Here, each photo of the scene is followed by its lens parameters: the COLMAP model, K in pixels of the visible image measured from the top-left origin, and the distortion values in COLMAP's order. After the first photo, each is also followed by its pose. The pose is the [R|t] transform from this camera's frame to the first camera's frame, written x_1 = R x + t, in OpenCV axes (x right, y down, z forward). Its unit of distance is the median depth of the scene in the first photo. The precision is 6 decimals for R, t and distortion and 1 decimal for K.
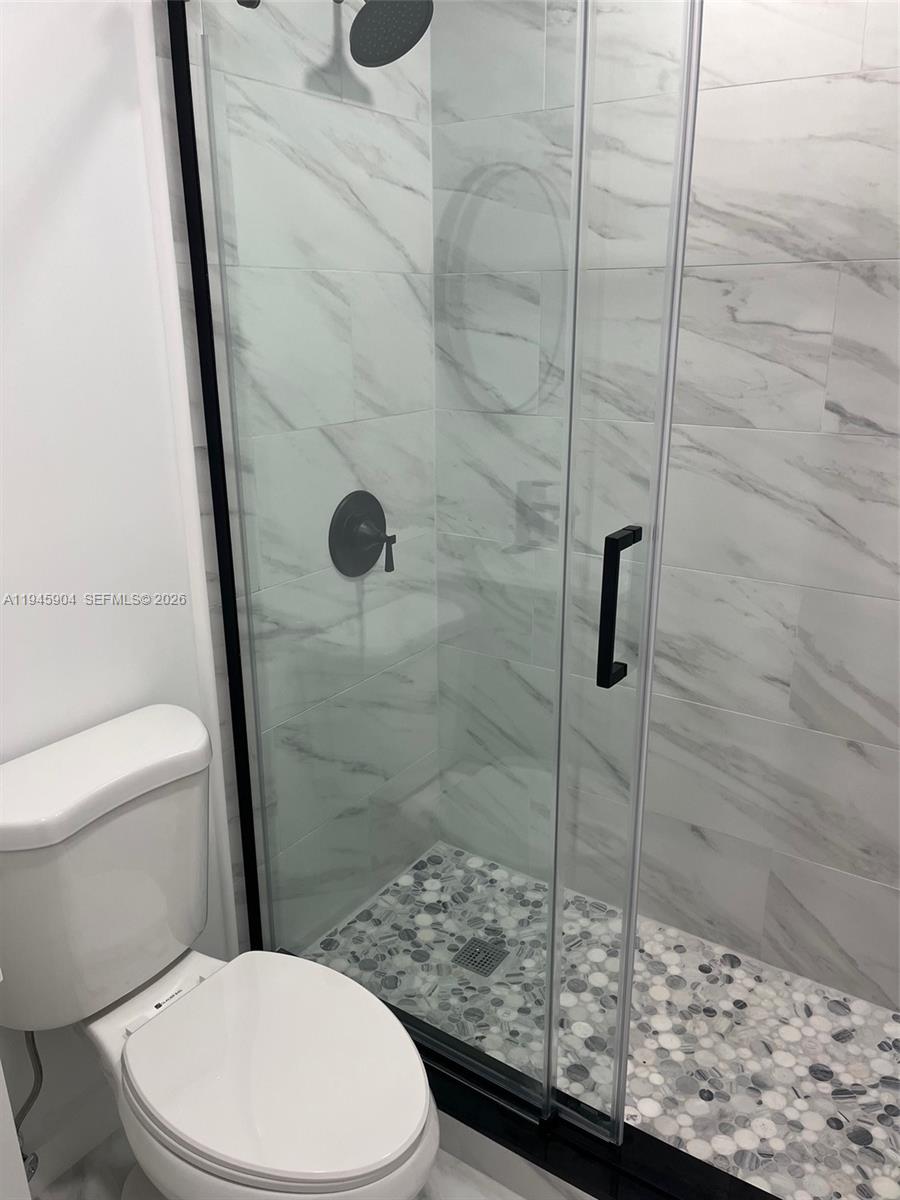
lens RADIAL K [[921.8, 0, 435.5], [0, 921.8, 605.3], [0, 0, 1]] dist [0.052103, -0.063230]
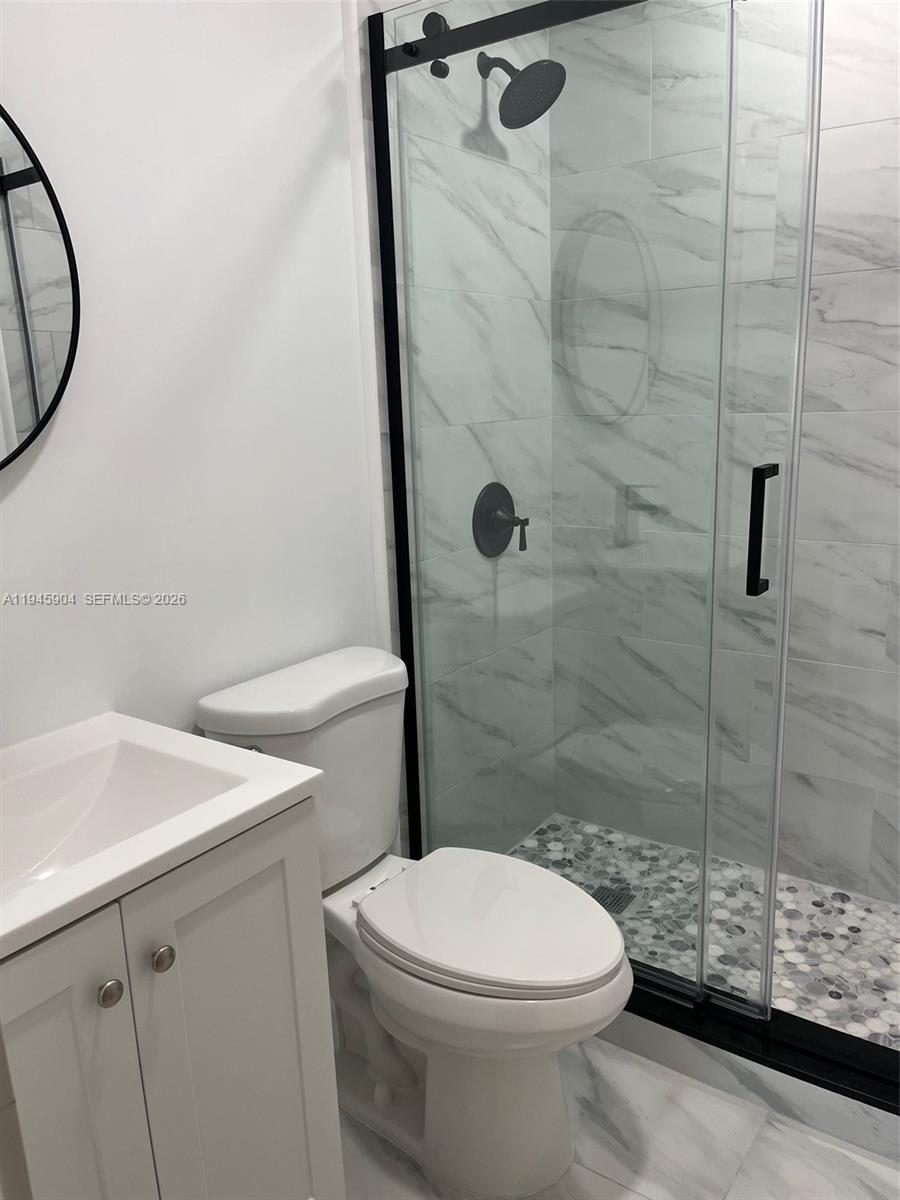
lens RADIAL K [[921.8, 0, 435.5], [0, 921.8, 605.3], [0, 0, 1]] dist [0.052103, -0.063230]
pose [[0.999293, -0.023696, -0.029181, -0.129805], [0.021292, 0.996559, -0.080107, 0.123501], [0.030979, 0.079429, 0.996359, -0.149466]]
